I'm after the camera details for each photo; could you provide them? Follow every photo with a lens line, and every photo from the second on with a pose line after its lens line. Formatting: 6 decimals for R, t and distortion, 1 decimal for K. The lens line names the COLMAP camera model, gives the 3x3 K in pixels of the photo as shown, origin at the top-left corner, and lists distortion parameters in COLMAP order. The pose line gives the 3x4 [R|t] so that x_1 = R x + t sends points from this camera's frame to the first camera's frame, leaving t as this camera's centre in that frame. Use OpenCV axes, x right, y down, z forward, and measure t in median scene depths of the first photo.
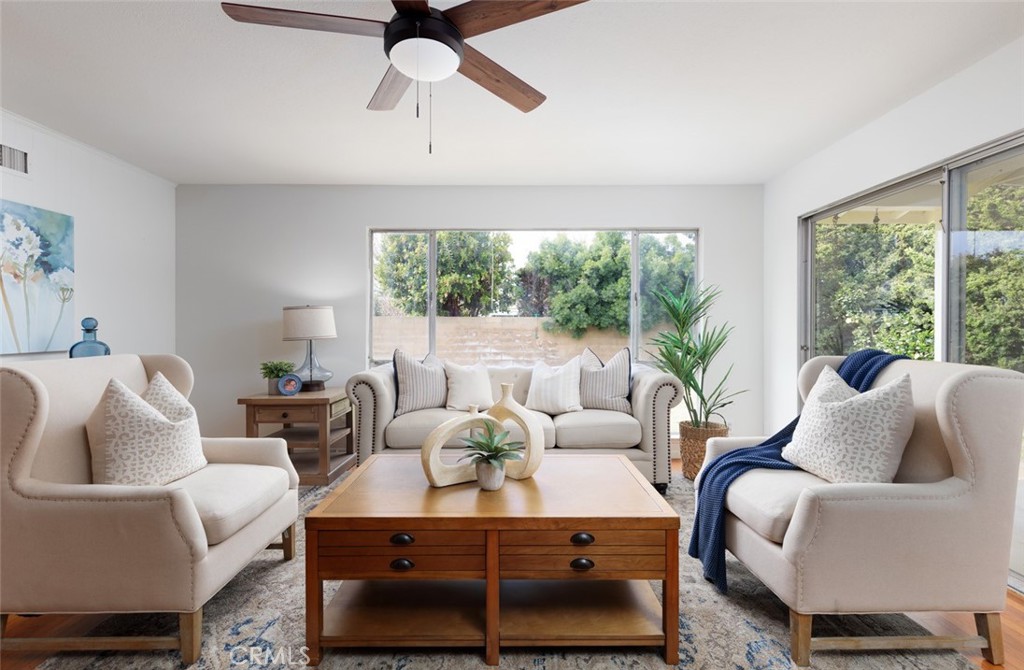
lens RADIAL K [[463.4, 0, 513.9], [0, 463.4, 329.1], [0, 0, 1]] dist [0.003562, 0.001279]
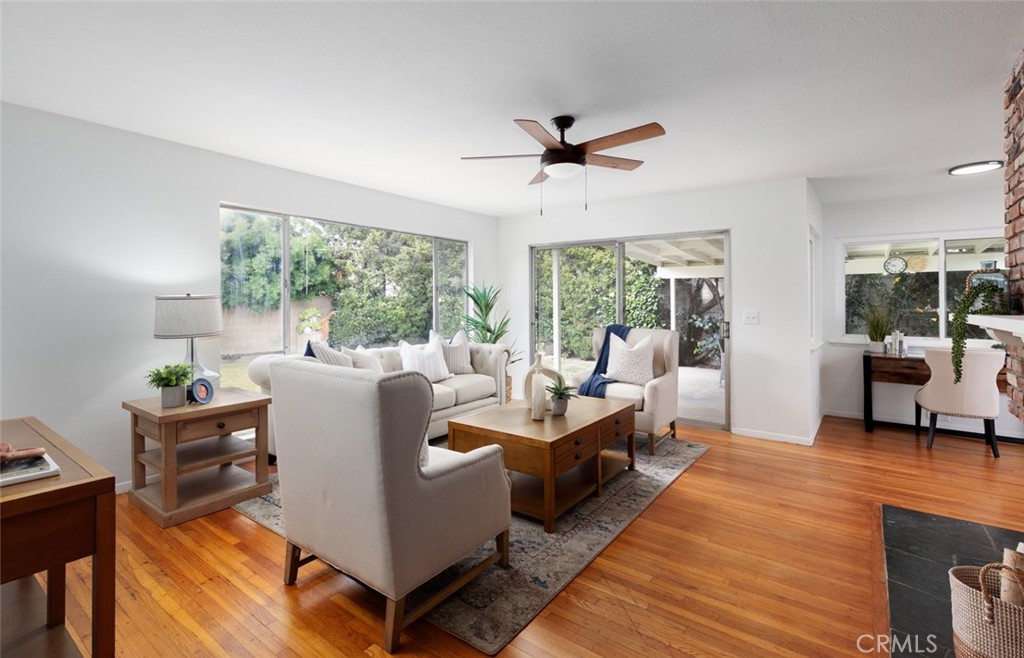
lens RADIAL K [[481.6, 0, 498.5], [0, 481.6, 285.2], [0, 0, 1]] dist [-0.001066, 0.000957]
pose [[0.599304, 0.025496, 0.800116, -0.817535], [0.002137, 0.999438, -0.033448, -0.038088], [-0.800519, 0.021756, 0.598912, 0.049473]]
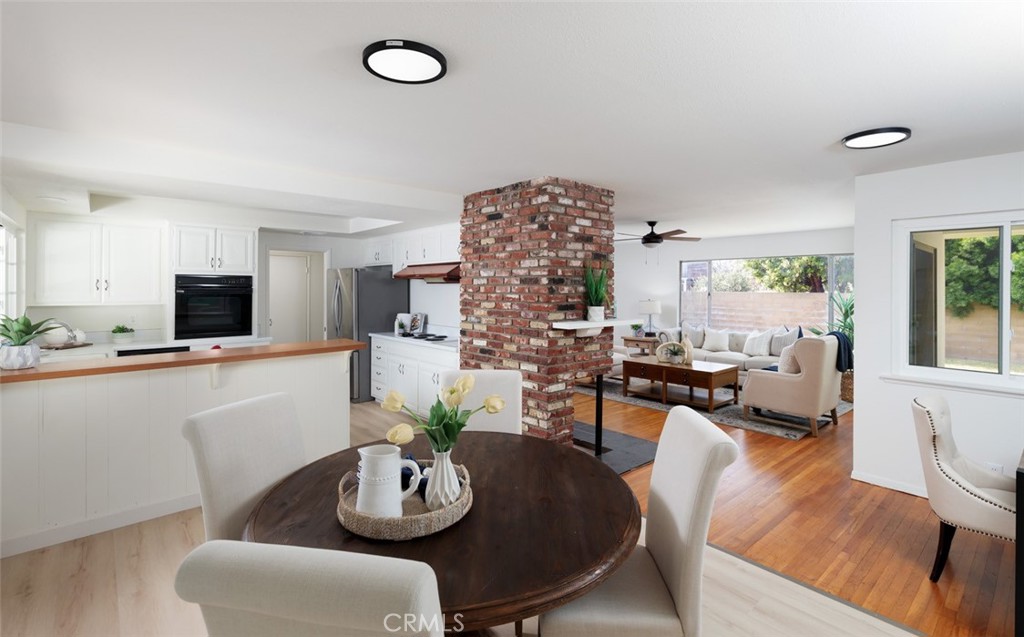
lens RADIAL K [[474.2, 0, 518.8], [0, 474.2, 286.4], [0, 0, 1]] dist [0.014589, -0.001302]
pose [[0.671783, -0.002274, -0.740745, 0.862991], [-0.008265, 0.999910, -0.010565, -0.084833], [0.740702, 0.013220, 0.671704, -1.056693]]
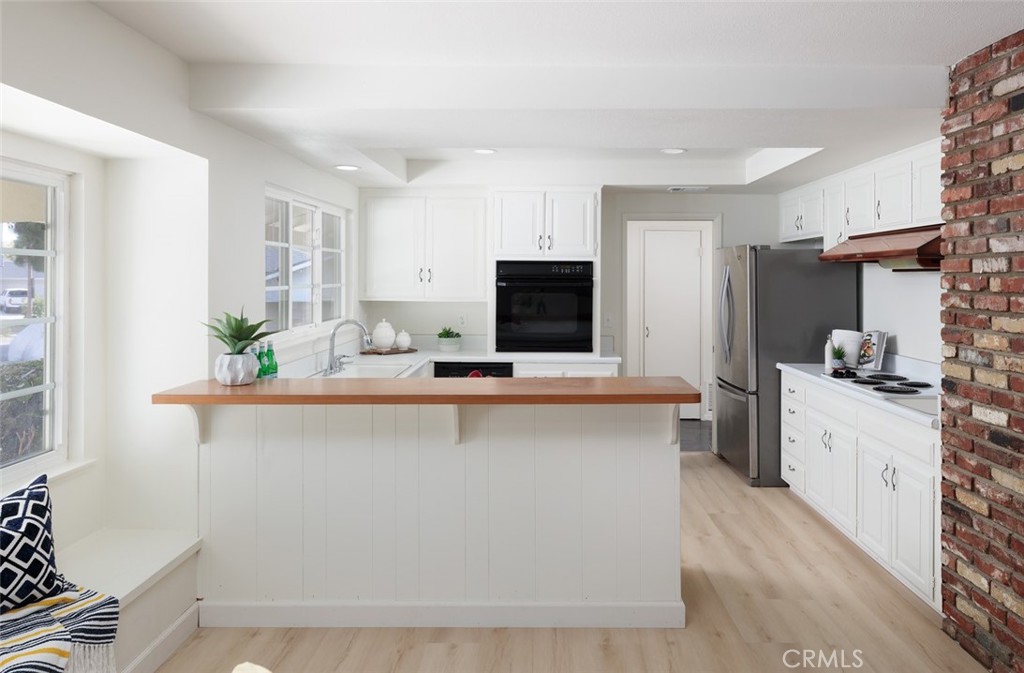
lens RADIAL K [[705.9, 0, 536.3], [0, 705.9, 274.1], [0, 0, 1]] dist [0.008420, -0.004408]
pose [[-0.005194, -0.007819, -0.999956, 0.646026], [-0.015406, 0.999851, -0.007739, -0.087294], [0.999868, 0.015365, -0.005314, -0.793819]]
